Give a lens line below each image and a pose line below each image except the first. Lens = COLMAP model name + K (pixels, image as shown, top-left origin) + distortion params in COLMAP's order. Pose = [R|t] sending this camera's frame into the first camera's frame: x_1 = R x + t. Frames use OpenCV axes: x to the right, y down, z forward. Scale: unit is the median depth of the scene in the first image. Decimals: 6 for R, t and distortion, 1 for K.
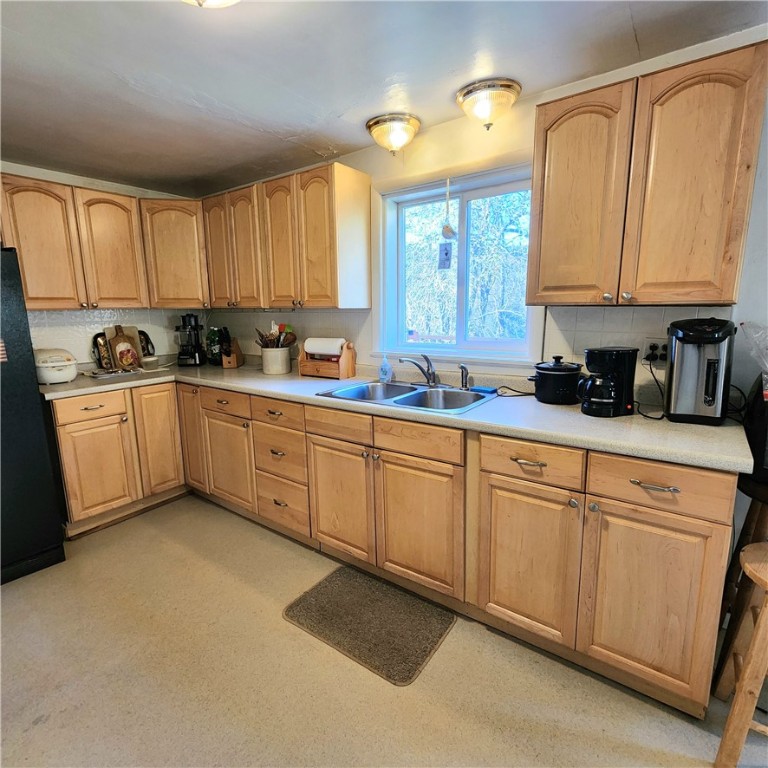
lens RADIAL K [[423.5, 0, 386.4], [0, 423.5, 383.5], [0, 0, 1]] dist [-0.007295, -0.001630]
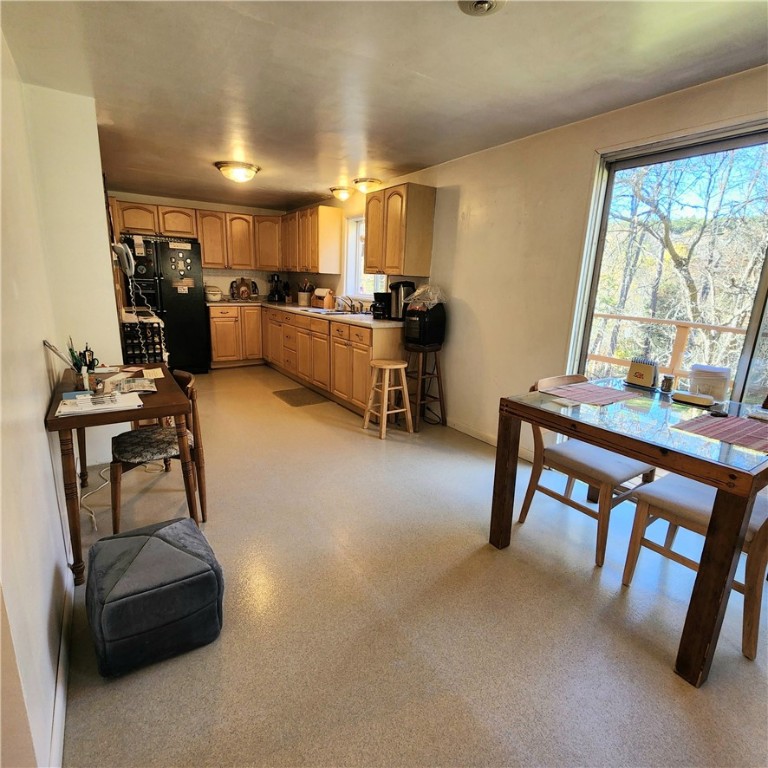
lens RADIAL K [[423.5, 0, 381.5], [0, 423.5, 383.0], [0, 0, 1]] dist [-0.007295, -0.001630]
pose [[0.936479, 0.131292, -0.325221, 0.831814], [-0.110989, 0.990572, 0.080300, 0.146211], [0.332698, -0.039103, 0.942222, -0.826238]]
